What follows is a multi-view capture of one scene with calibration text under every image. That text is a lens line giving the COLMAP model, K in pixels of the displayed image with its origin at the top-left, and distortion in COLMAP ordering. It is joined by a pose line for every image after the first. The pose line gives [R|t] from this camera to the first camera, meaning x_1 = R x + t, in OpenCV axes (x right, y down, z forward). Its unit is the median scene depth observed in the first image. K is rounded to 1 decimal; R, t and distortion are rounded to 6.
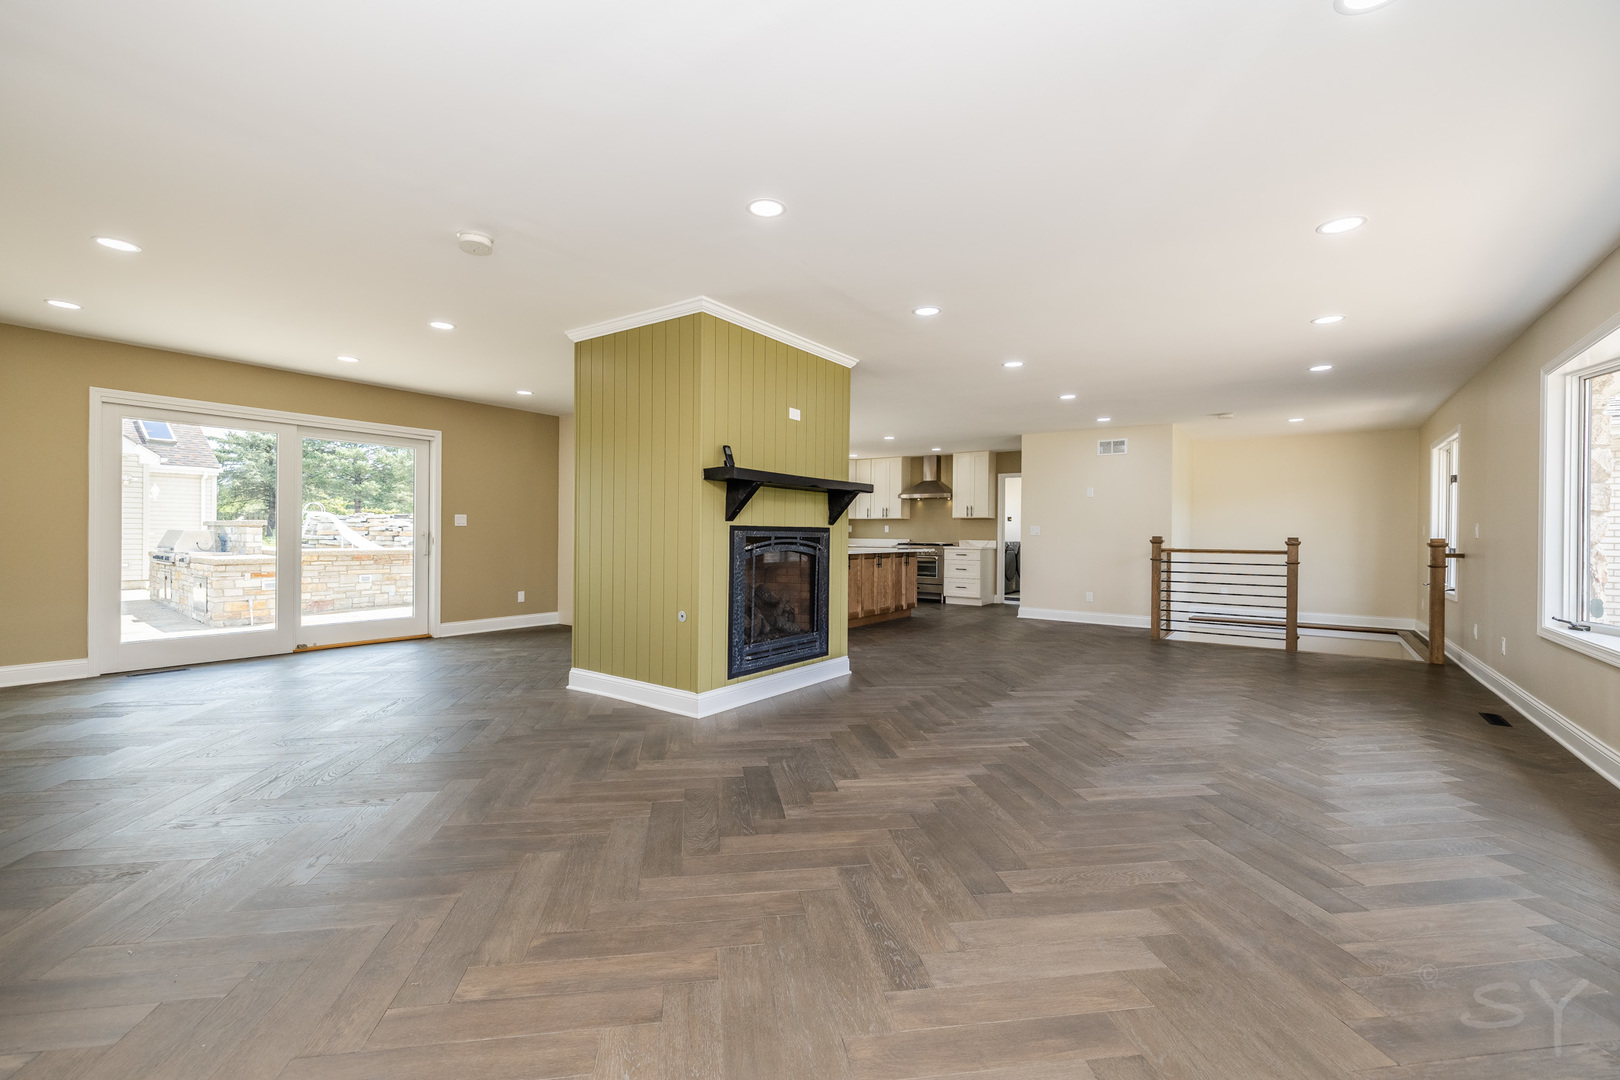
lens RADIAL K [[681.0, 0, 803.1], [0, 681.0, 537.5], [0, 0, 1]] dist [0.001087, -0.000099]
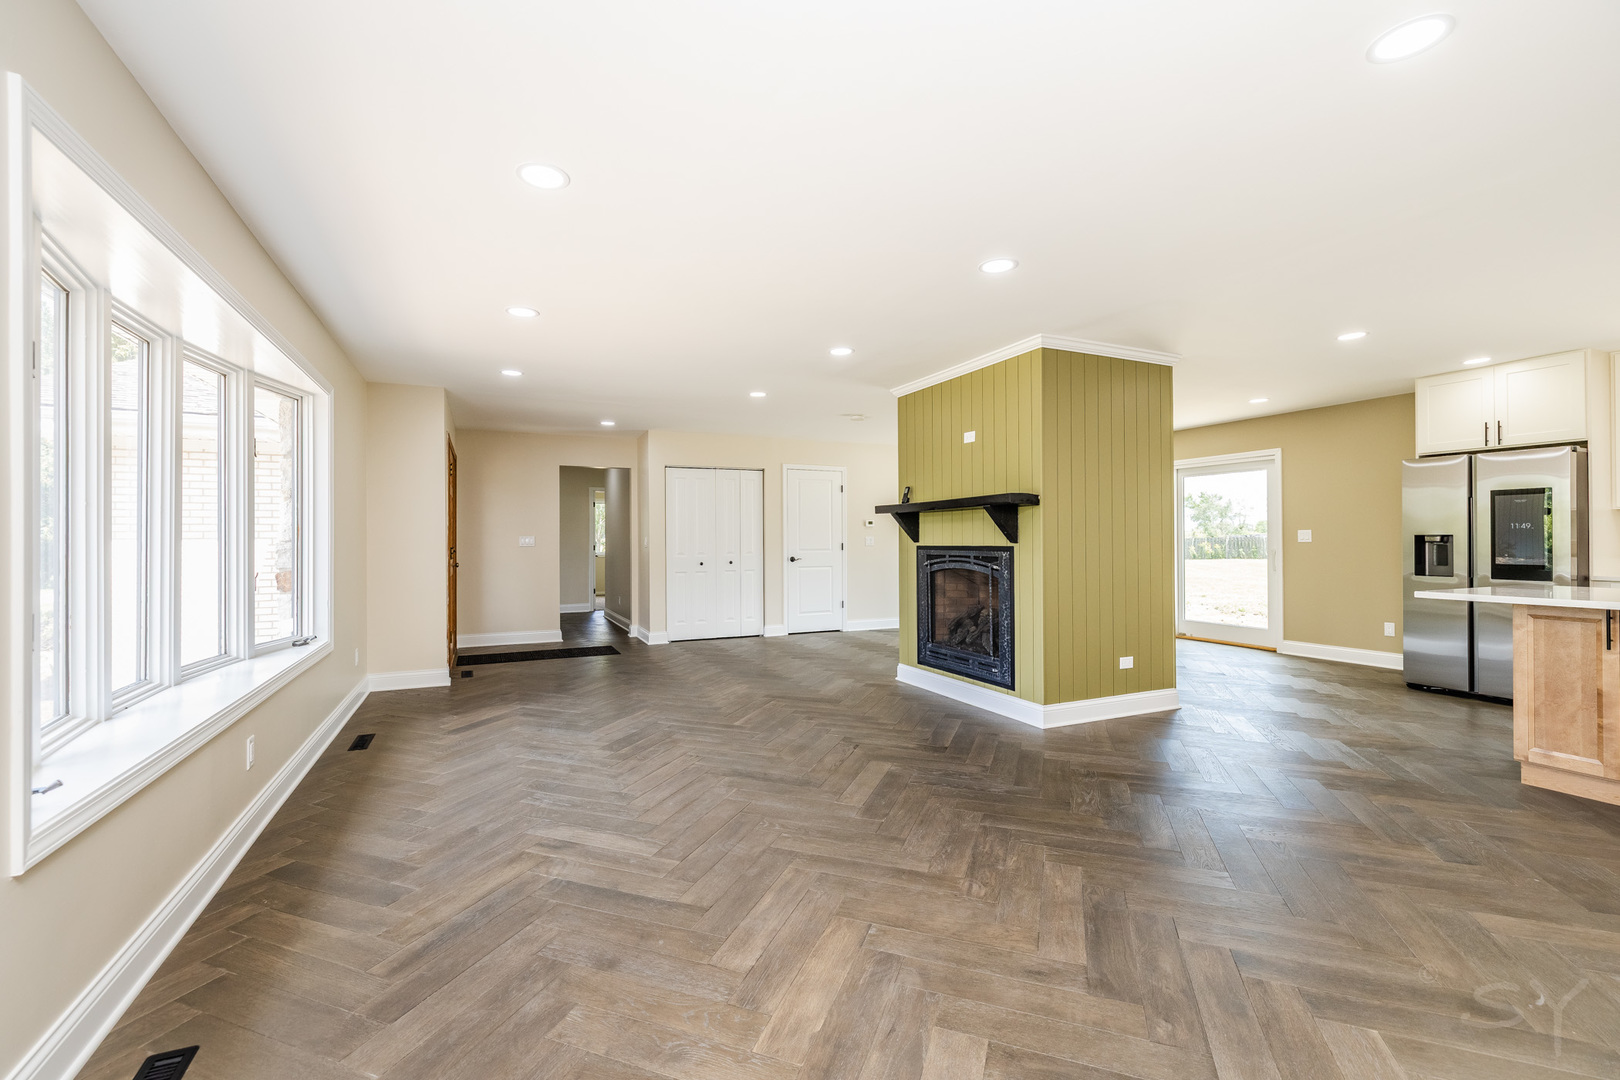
lens RADIAL K [[681.0, 0, 803.9], [0, 681.0, 540.5], [0, 0, 1]] dist [0.001087, -0.000099]
pose [[-0.477939, -0.006316, -0.878370, 1.009527], [-0.002771, 0.999980, -0.005682, -0.017182], [0.878389, -0.000282, -0.477947, 1.265846]]
